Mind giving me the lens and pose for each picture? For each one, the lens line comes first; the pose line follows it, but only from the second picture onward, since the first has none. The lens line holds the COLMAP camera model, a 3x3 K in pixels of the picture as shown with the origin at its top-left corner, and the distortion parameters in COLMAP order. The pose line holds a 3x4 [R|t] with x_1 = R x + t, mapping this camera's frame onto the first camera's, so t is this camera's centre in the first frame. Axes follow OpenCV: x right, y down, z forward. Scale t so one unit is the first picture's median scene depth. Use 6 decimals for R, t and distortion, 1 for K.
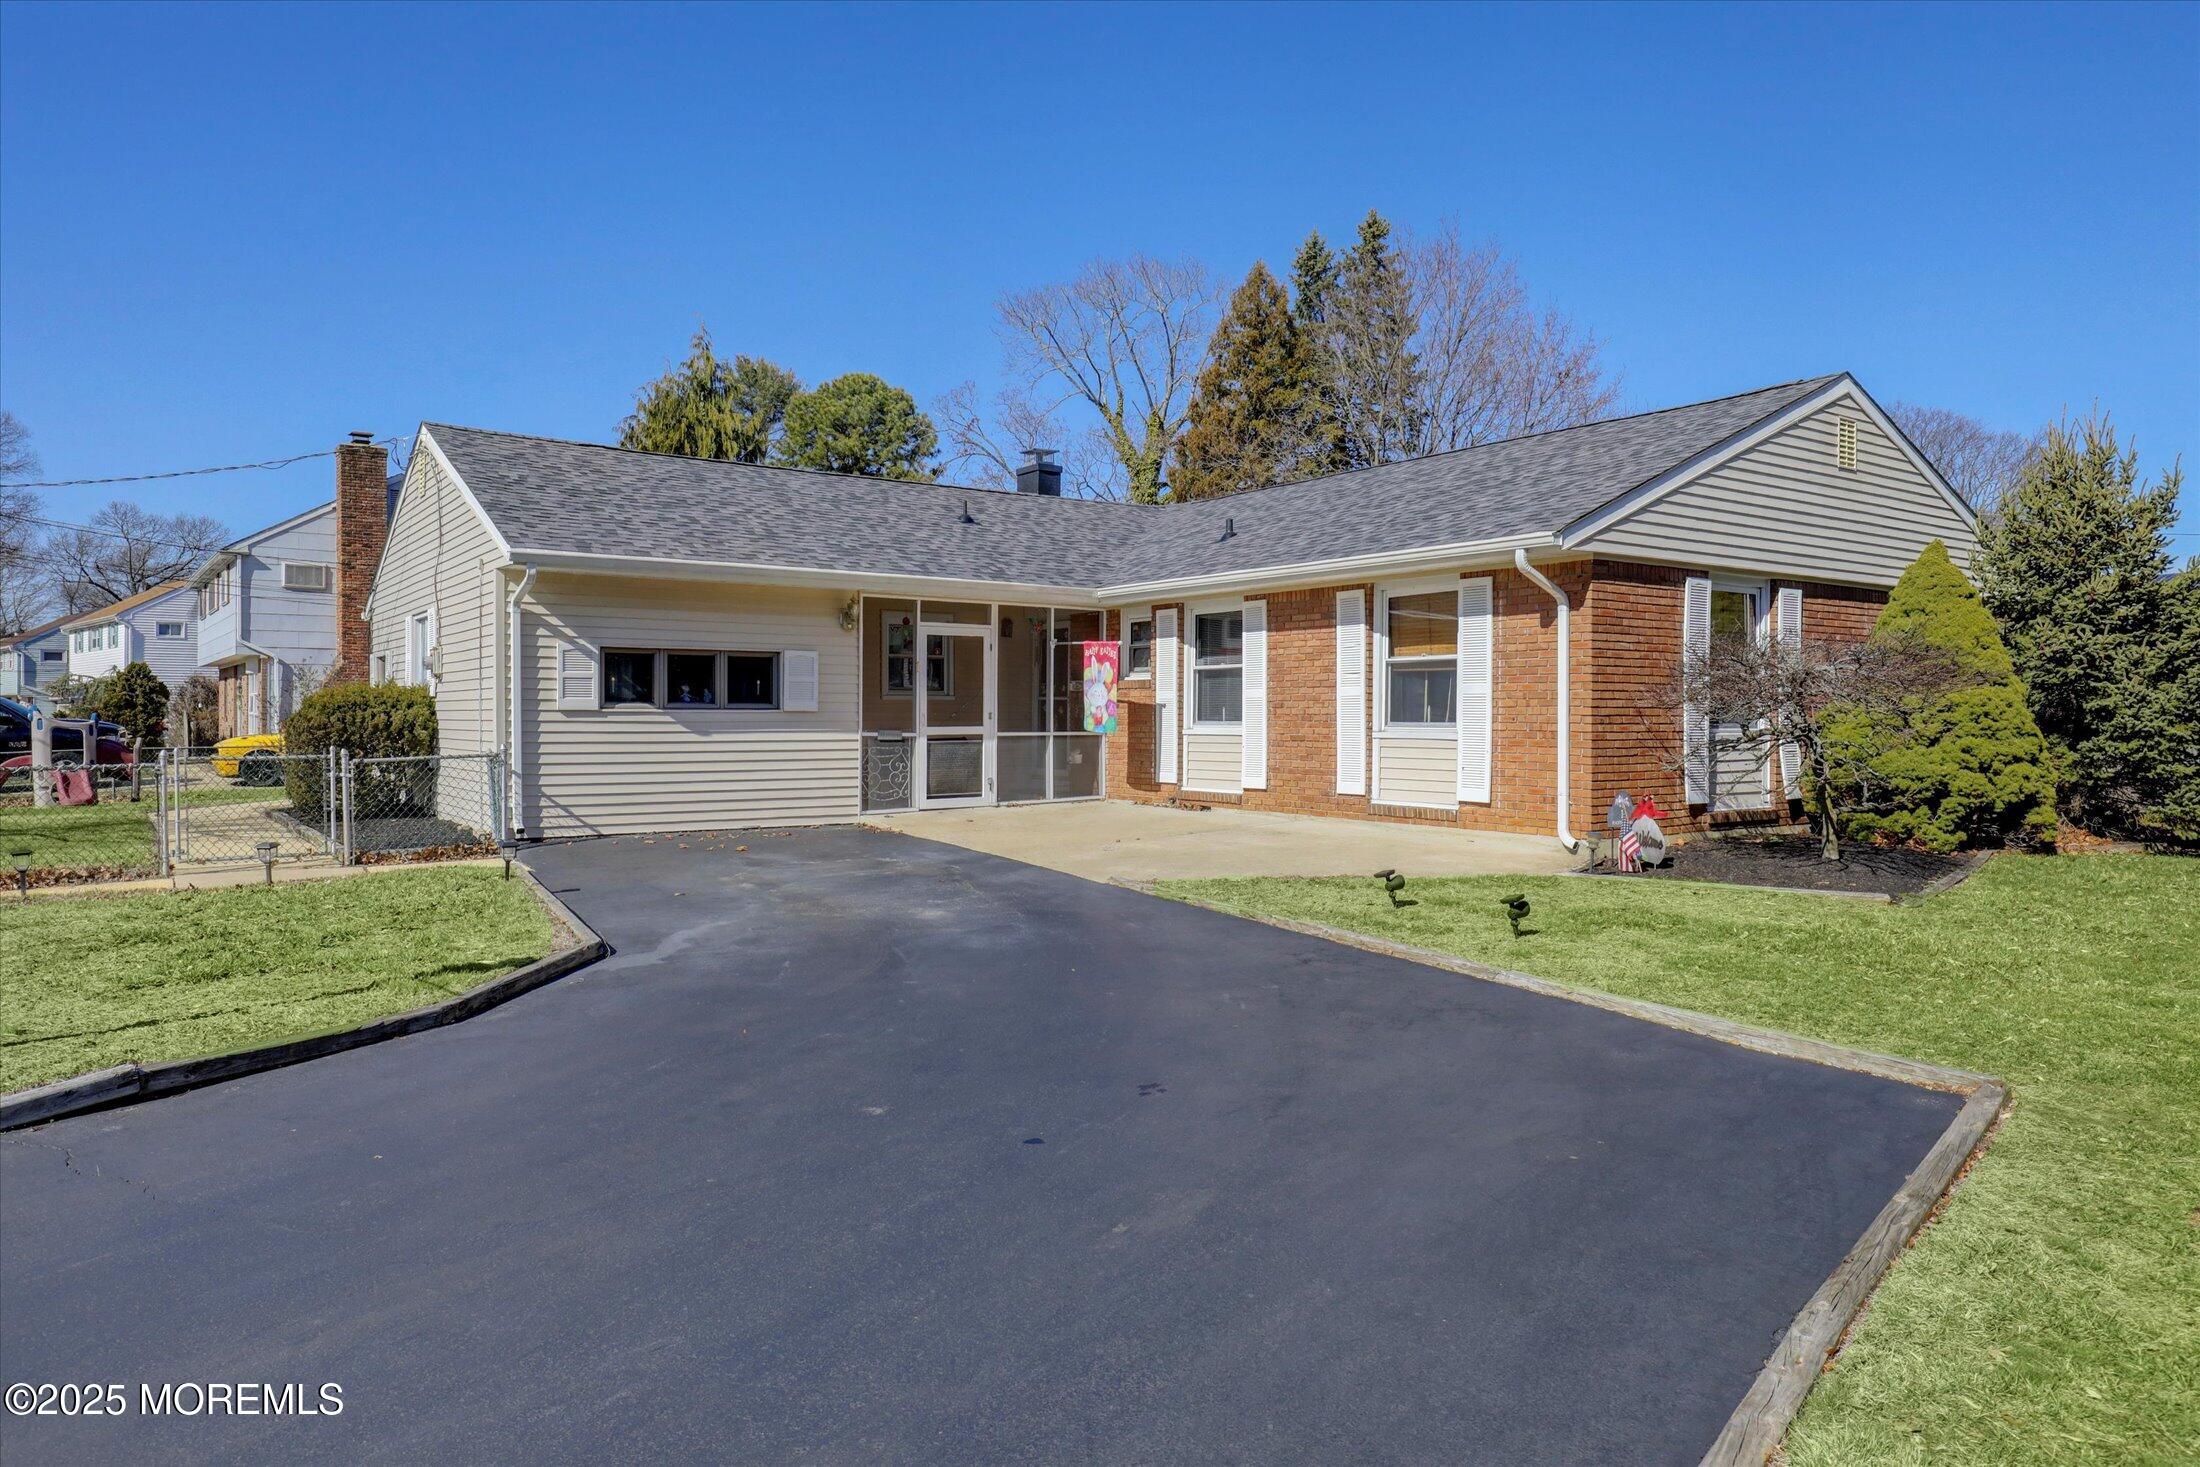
lens RADIAL K [[1416.6, 0, 1105.6], [0, 1416.6, 722.8], [0, 0, 1]] dist [-0.004274, 0.005665]
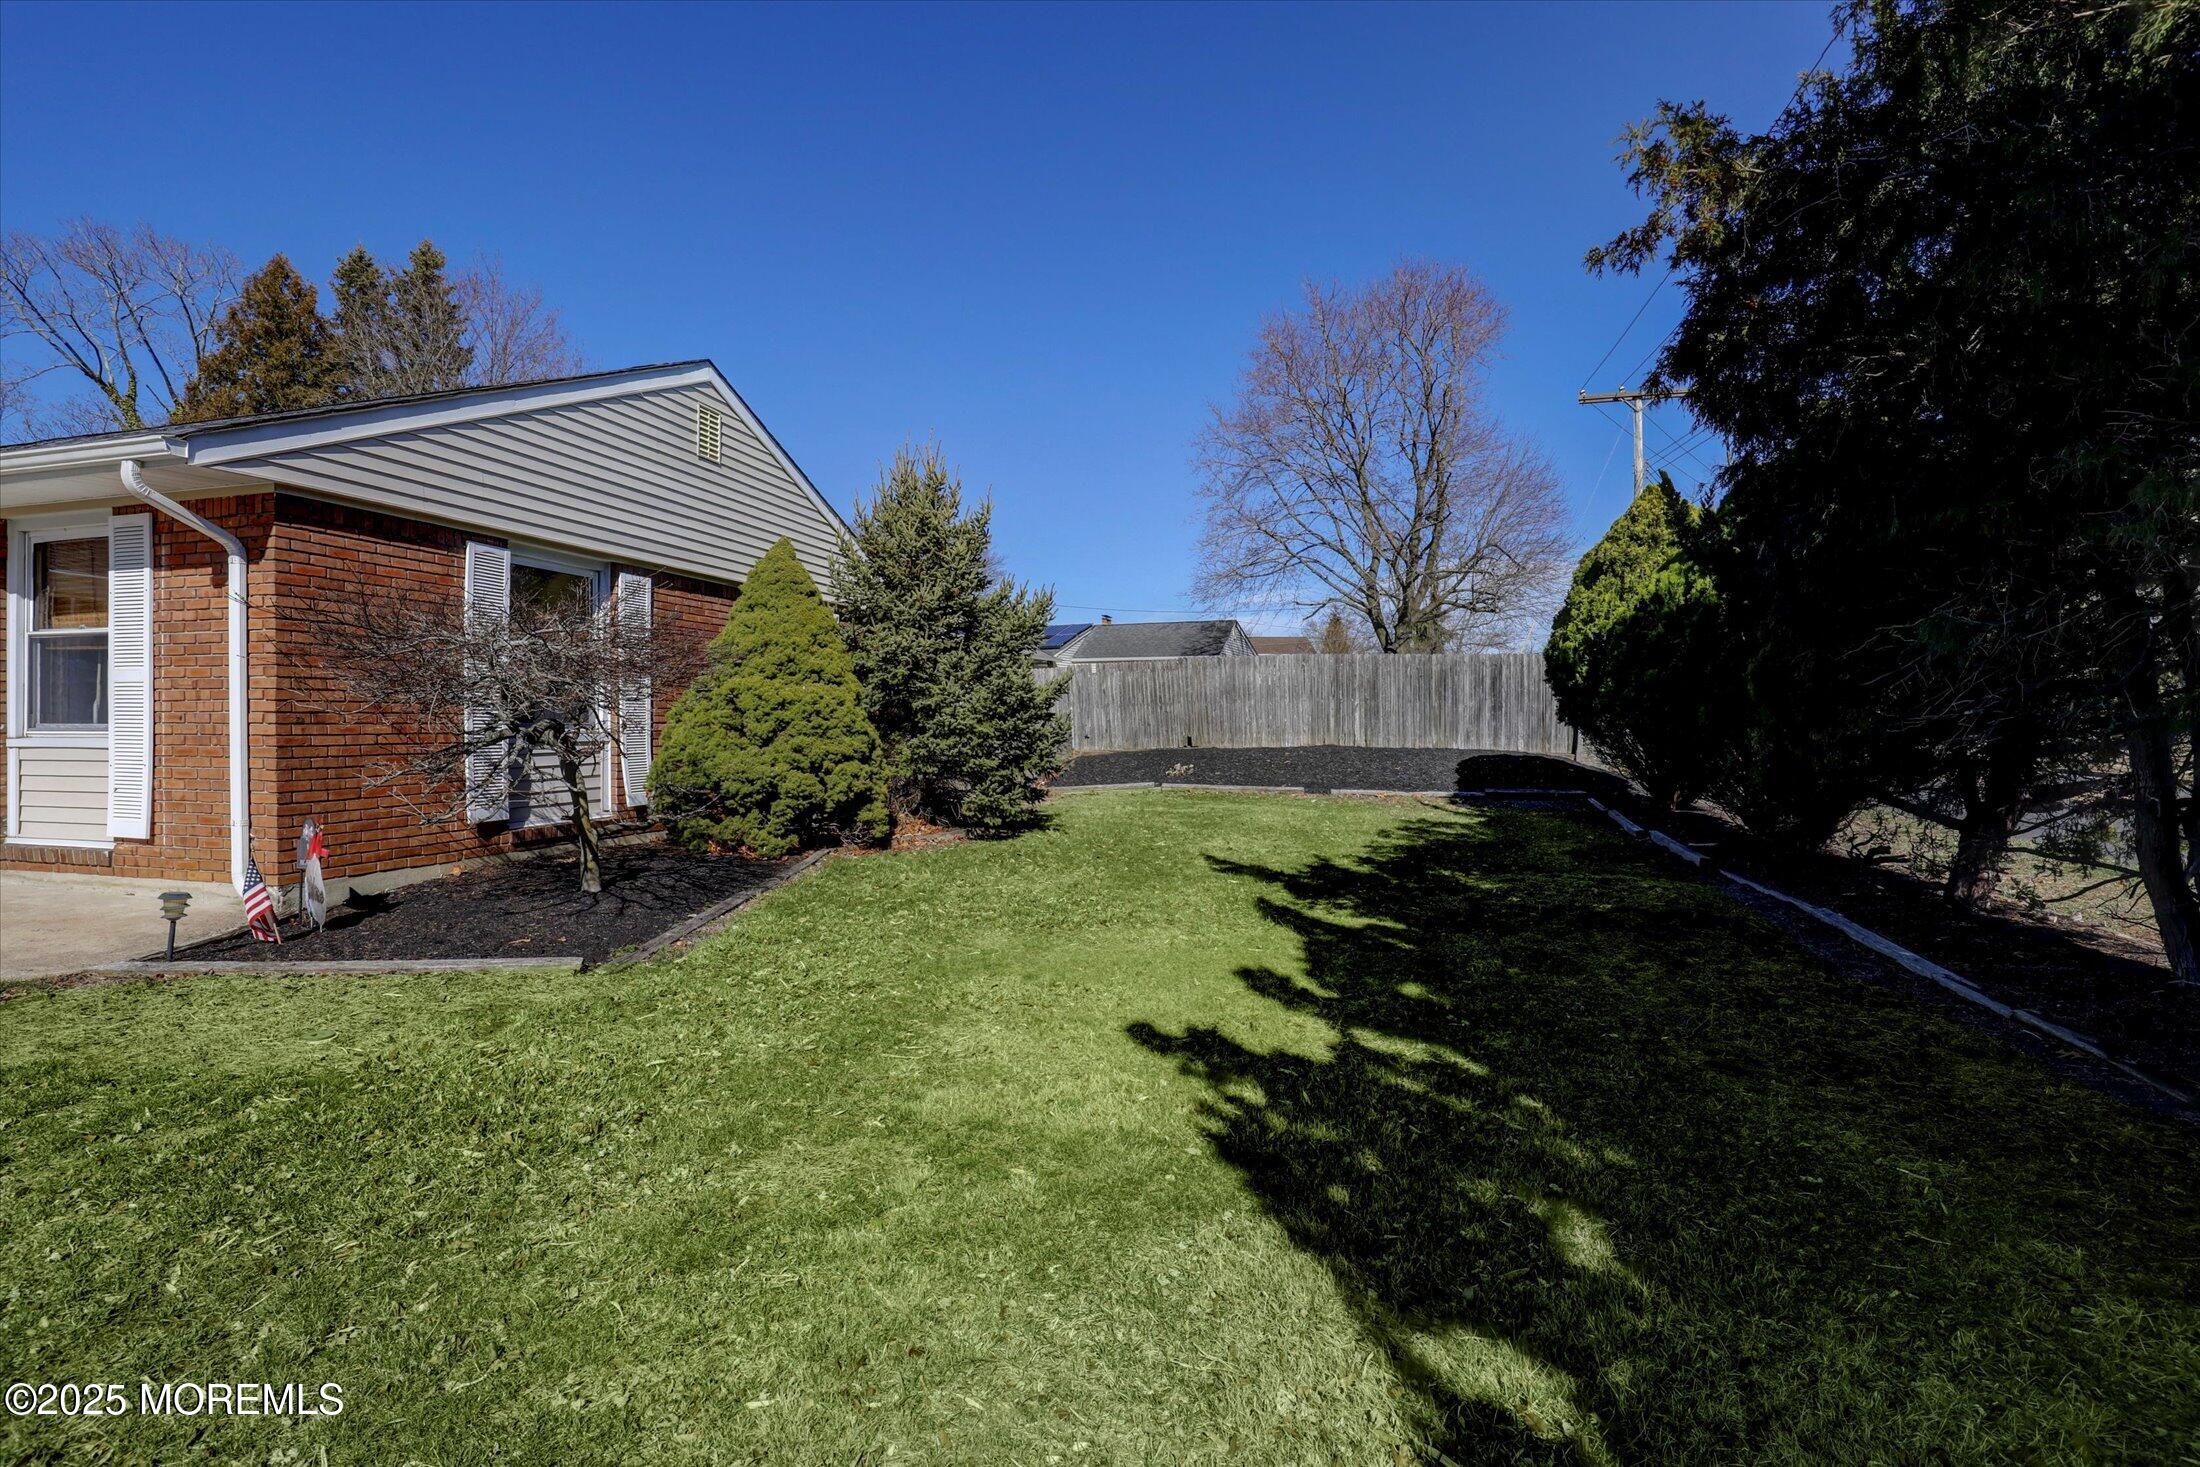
lens RADIAL K [[1013.5, 0, 1107.6], [0, 1013.5, 732.9], [0, 0, 1]] dist [-0.030318, 0.001915]
pose [[0.771896, -0.010054, 0.635669, 0.326548], [0.005837, 0.999945, 0.008727, 0.003085], [-0.635722, -0.003026, 0.771912, 0.326662]]
